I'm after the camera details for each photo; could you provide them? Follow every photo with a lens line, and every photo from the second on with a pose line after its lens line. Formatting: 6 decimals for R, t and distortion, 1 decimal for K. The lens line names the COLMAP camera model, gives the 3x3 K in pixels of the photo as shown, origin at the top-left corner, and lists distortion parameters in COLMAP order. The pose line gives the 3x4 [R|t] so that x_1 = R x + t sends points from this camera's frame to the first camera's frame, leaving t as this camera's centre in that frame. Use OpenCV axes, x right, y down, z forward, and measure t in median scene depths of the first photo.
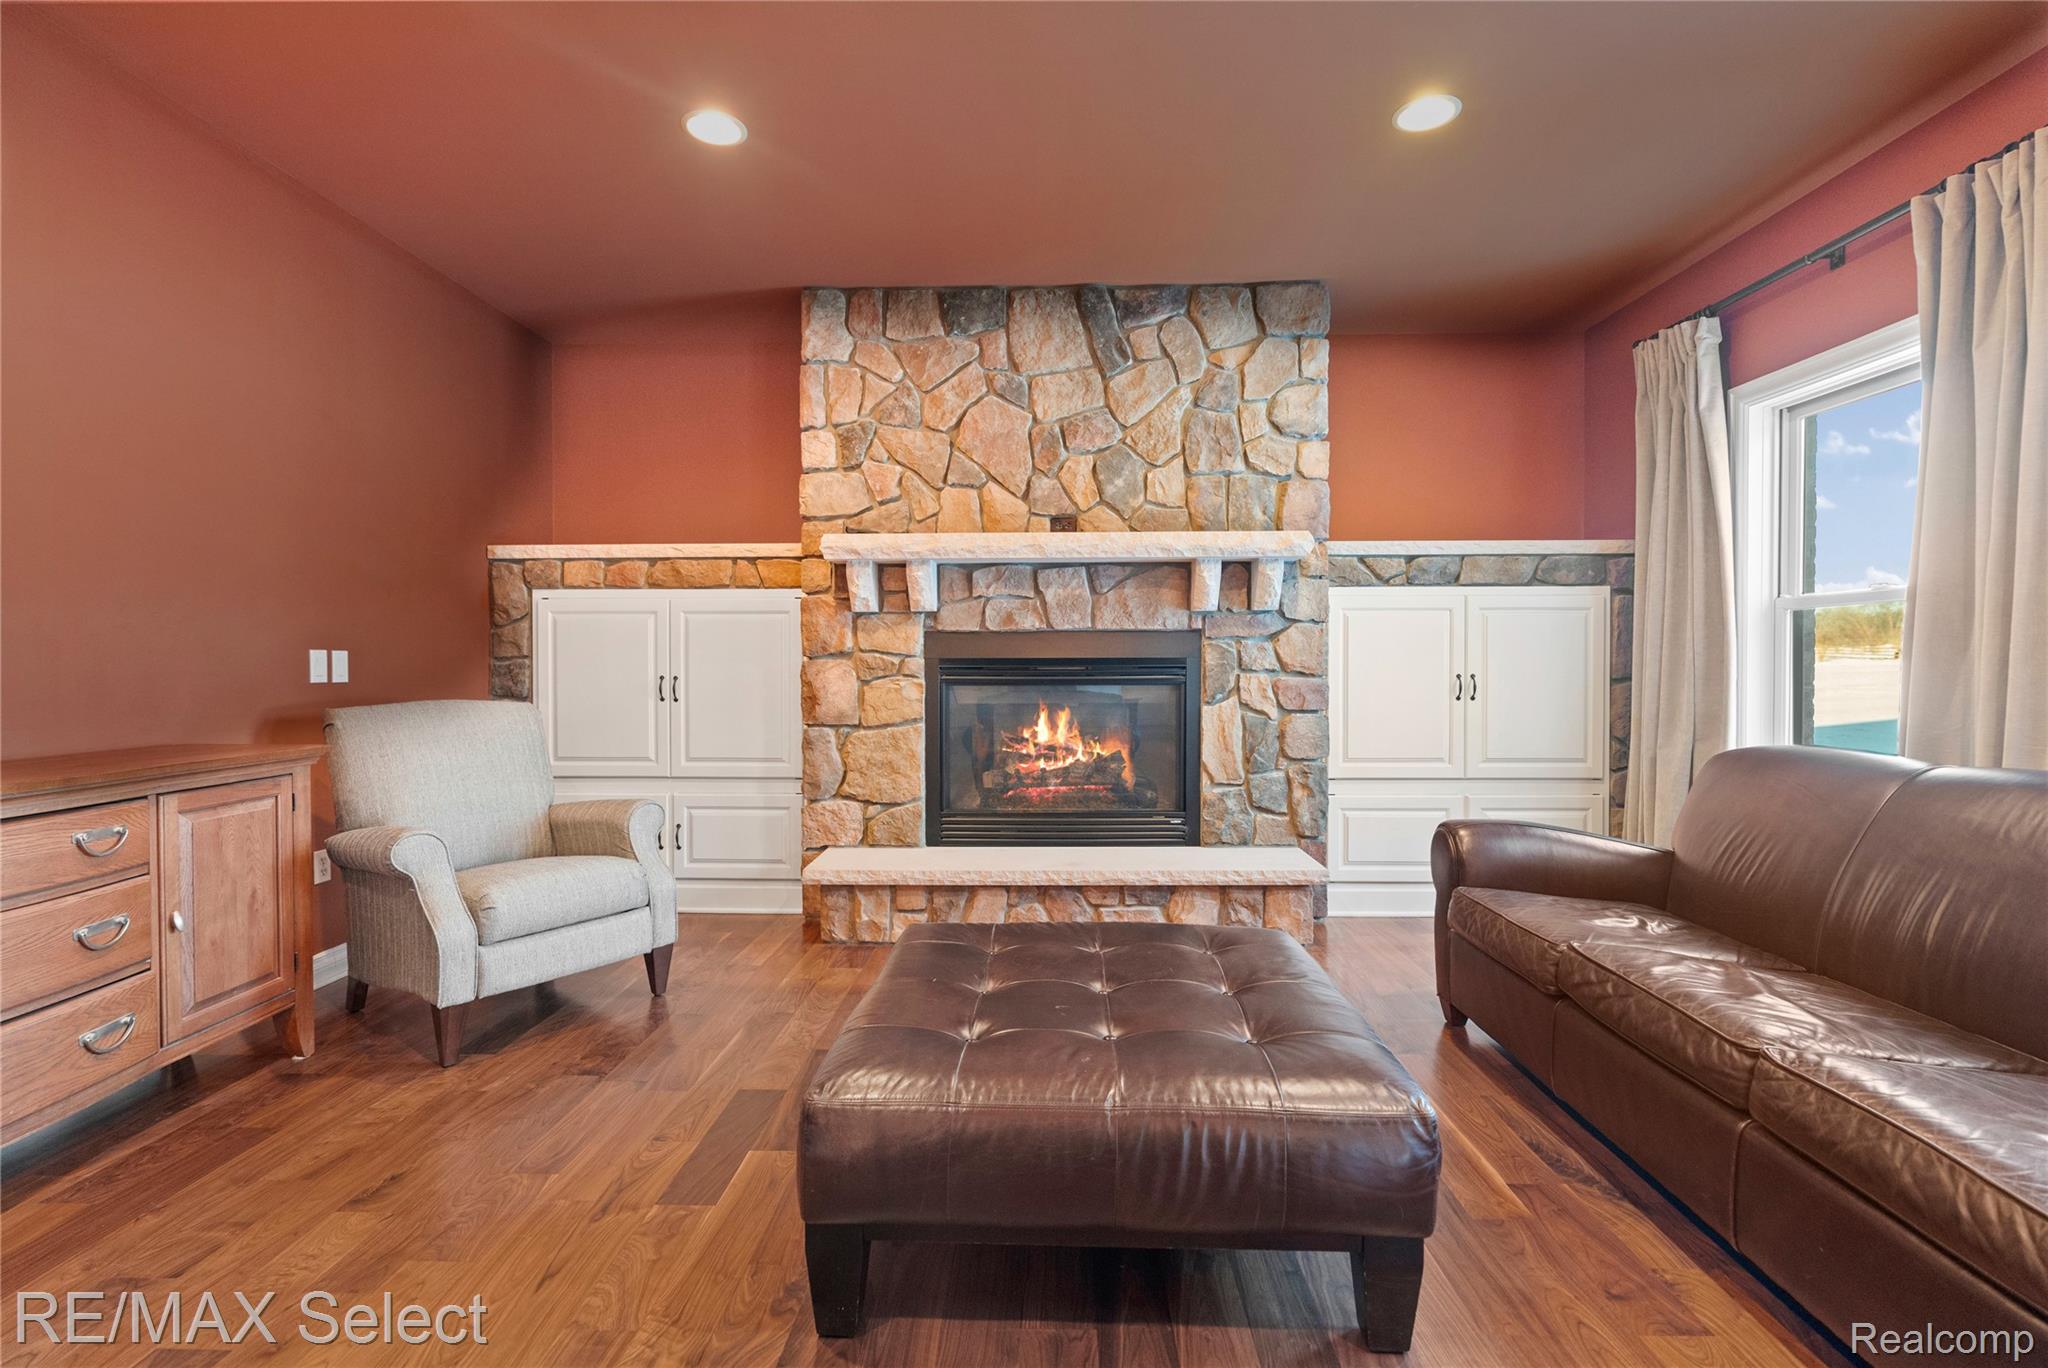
lens RADIAL K [[921.7, 0, 1033.7], [0, 921.7, 673.8], [0, 0, 1]] dist [-0.003772, 0.000494]
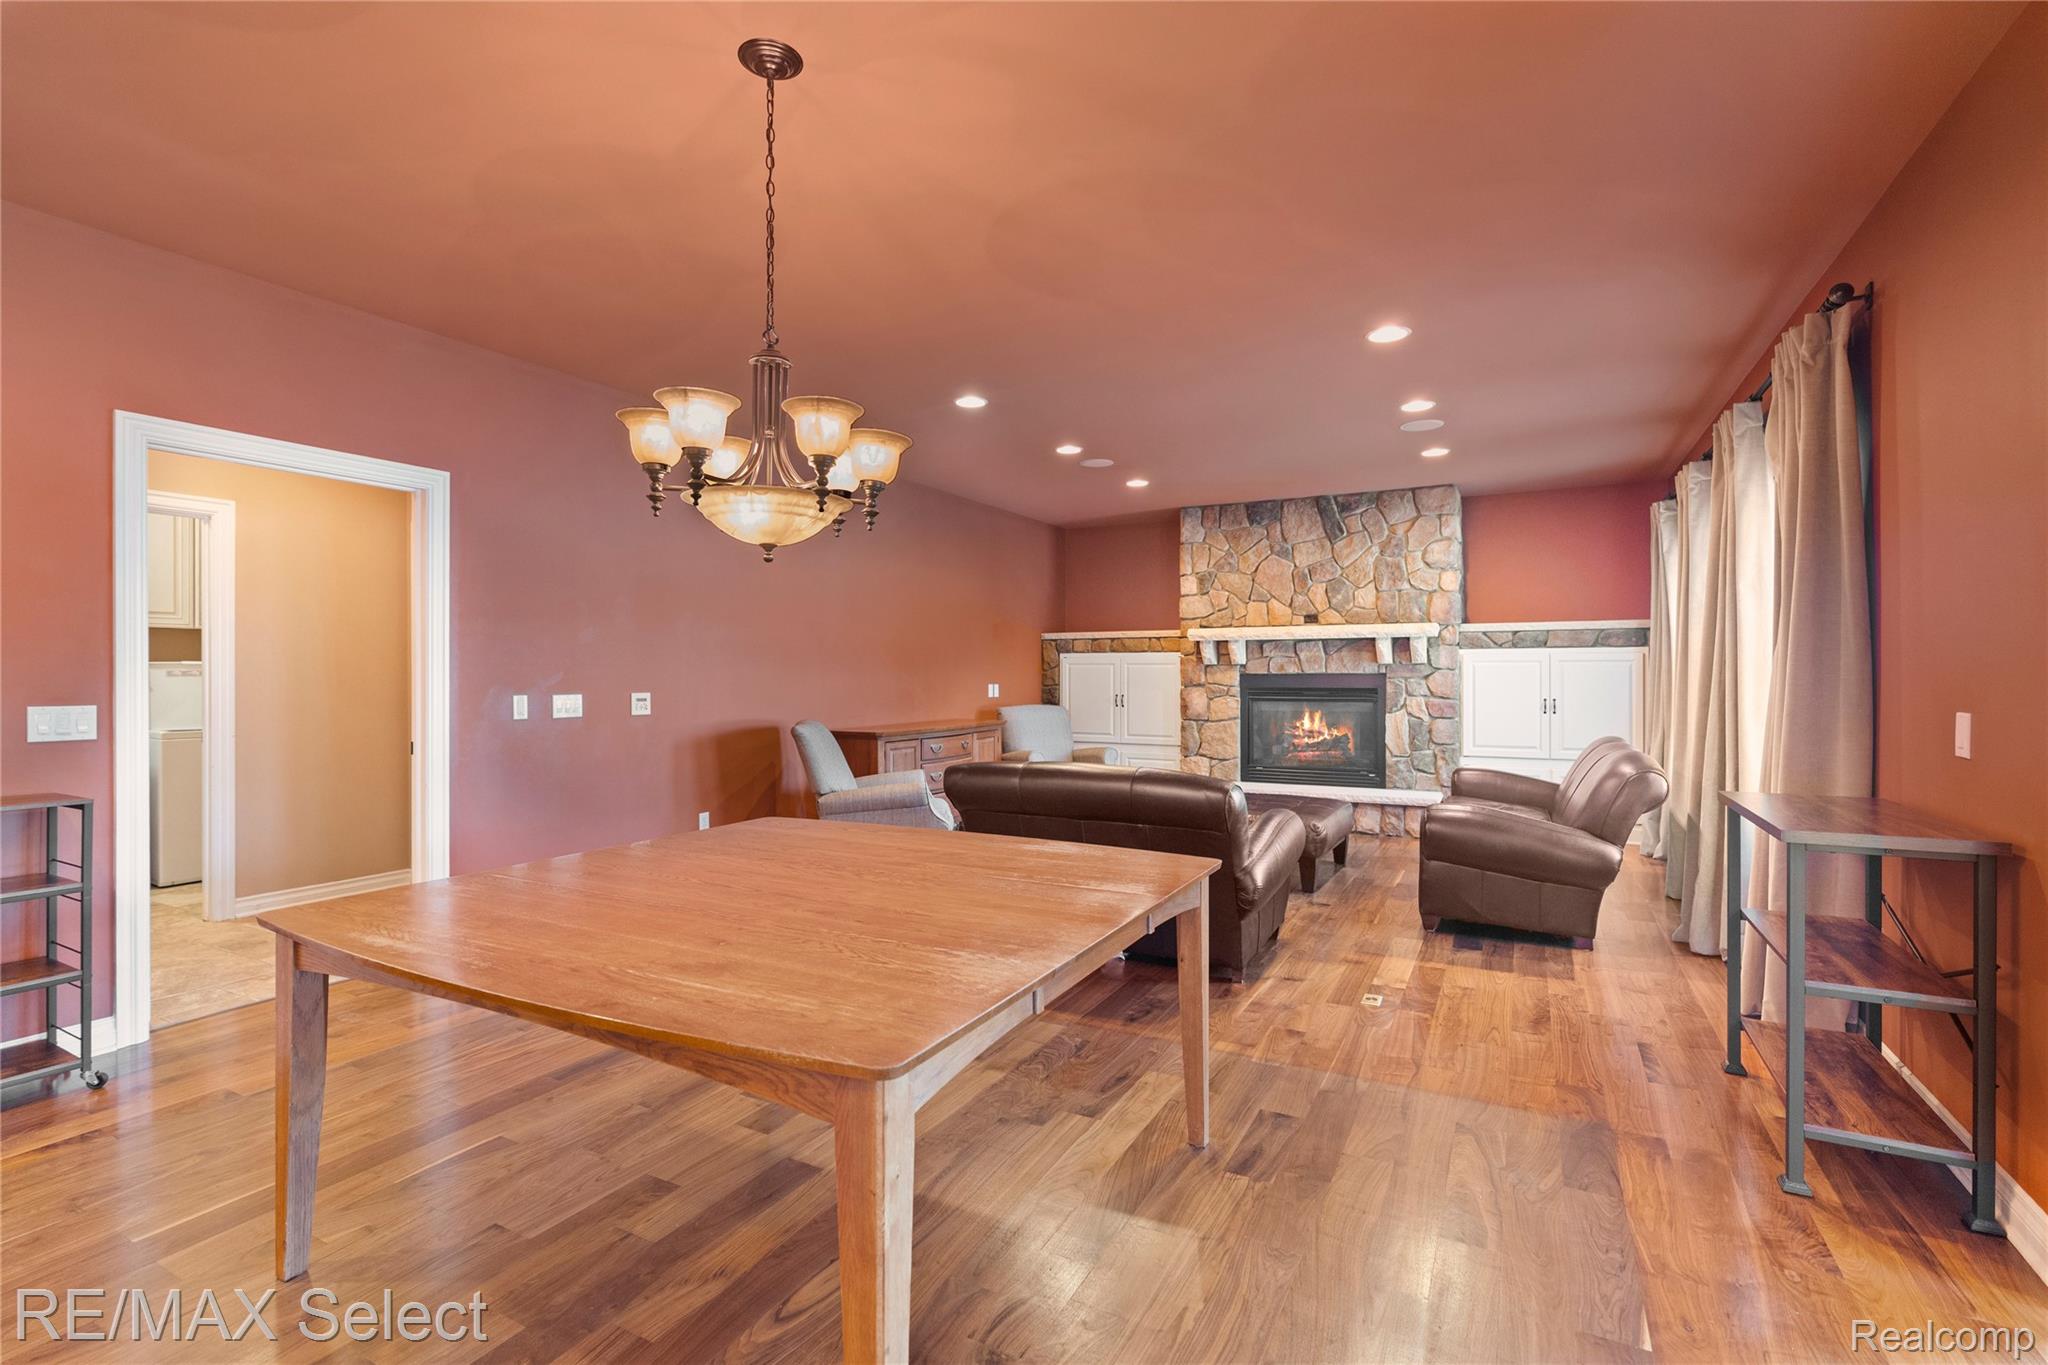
lens RADIAL K [[921.7, 0, 1033.7], [0, 921.7, 672.3], [0, 0, 1]] dist [-0.003772, 0.000494]
pose [[0.895373, 0.000195, -0.445317, 0.376916], [-0.002803, 0.999983, -0.005197, -0.038407], [0.445308, 0.005901, 0.895358, -1.005140]]
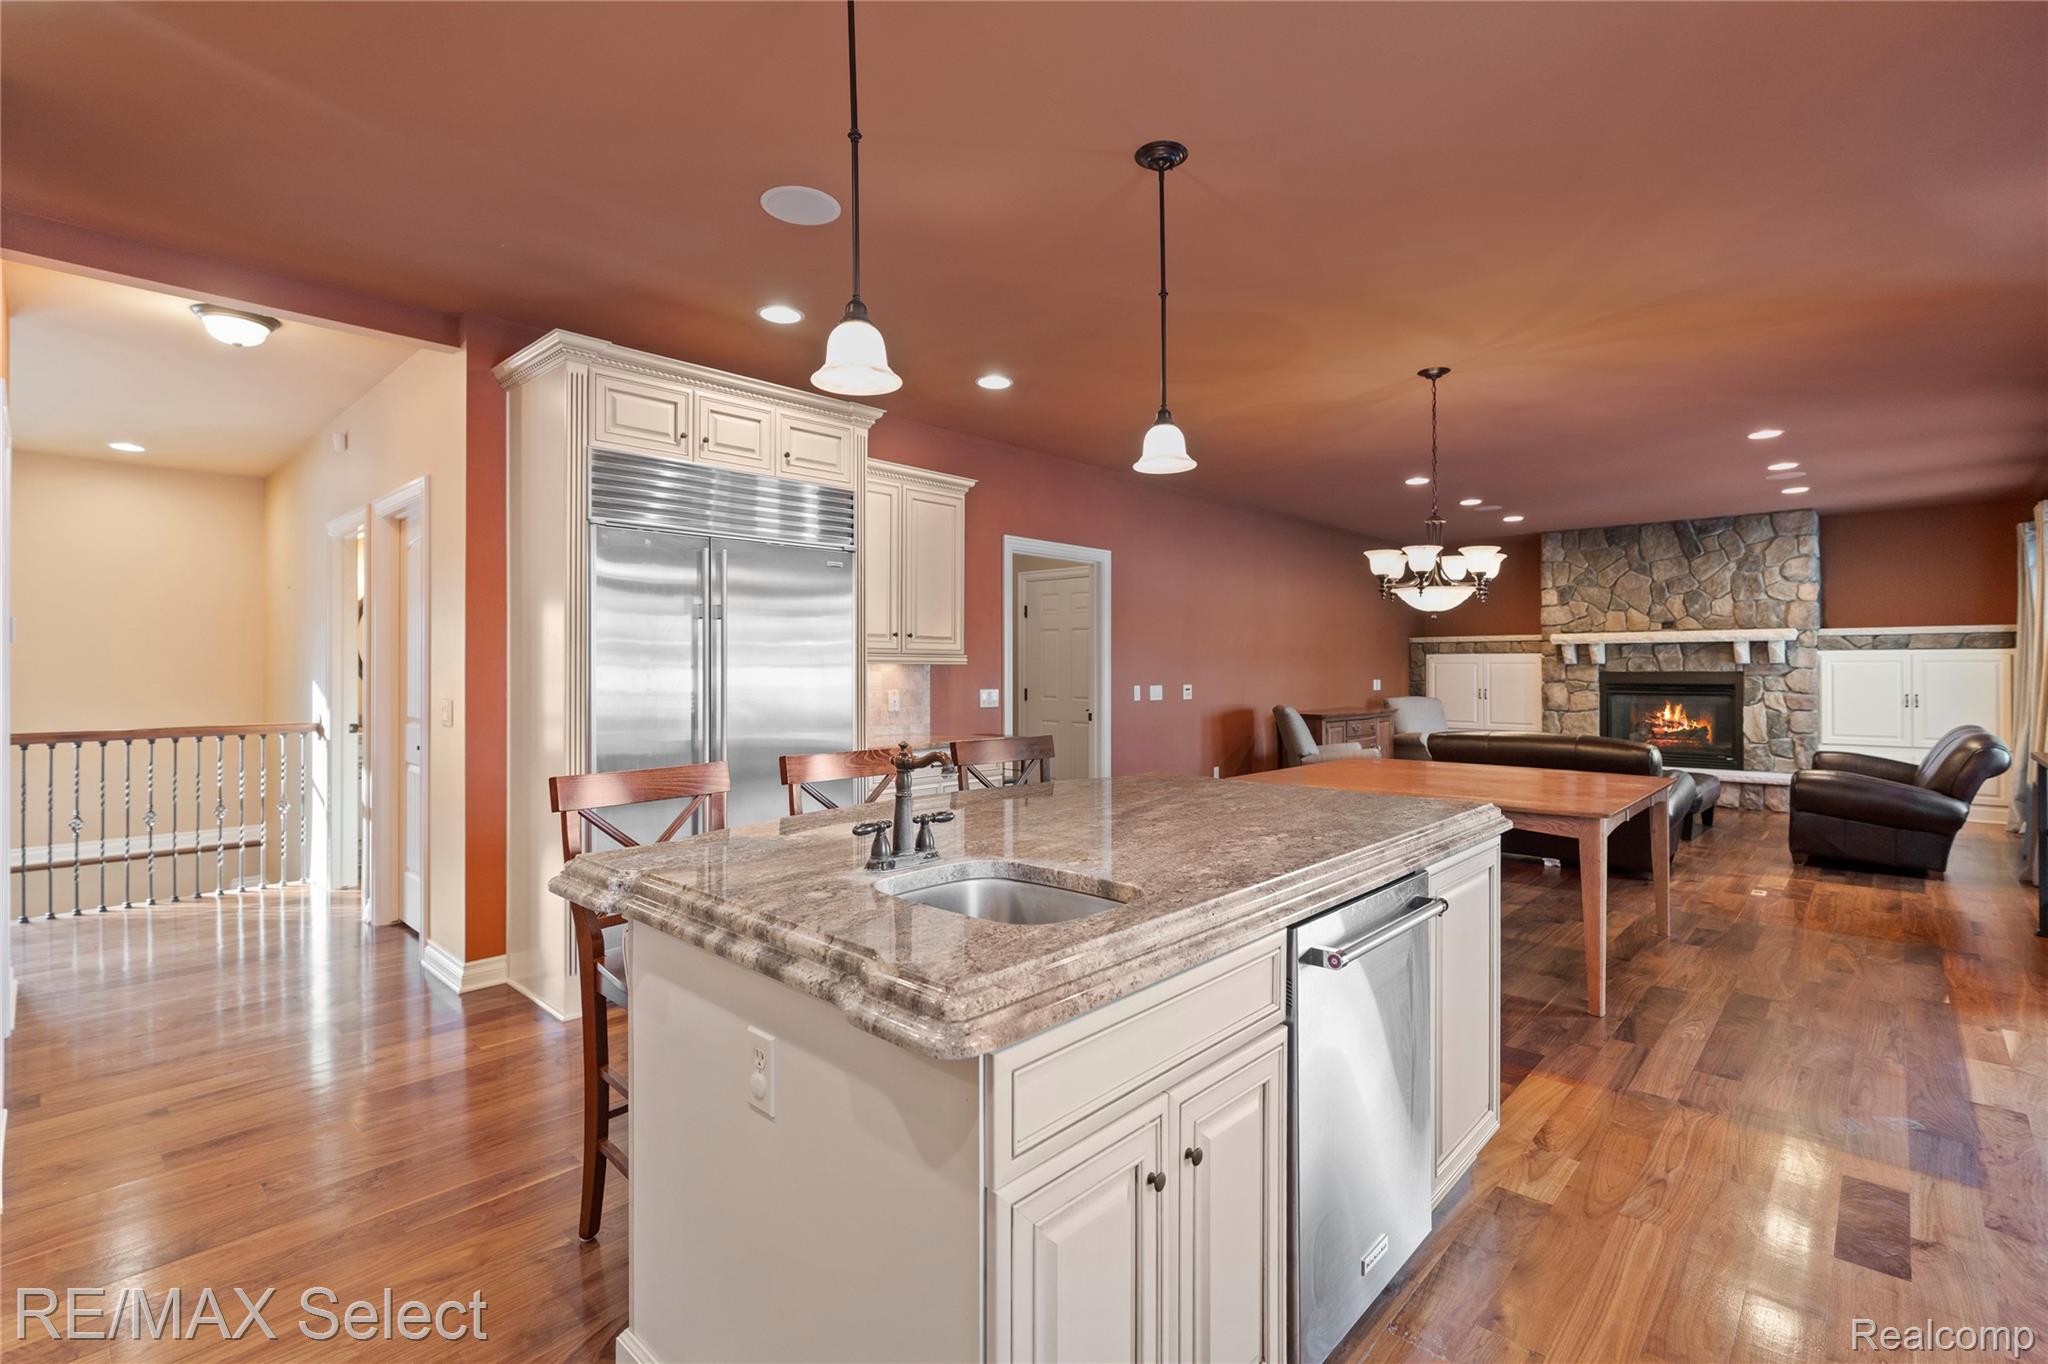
lens RADIAL K [[919.5, 0, 1054.0], [0, 919.5, 663.4], [0, 0, 1]] dist [-0.001544, 0.000407]
pose [[0.757083, -0.002975, -0.653312, 0.369744], [-0.004262, 0.999946, -0.009493, -0.039986], [0.653305, 0.009972, 0.757029, -1.728841]]
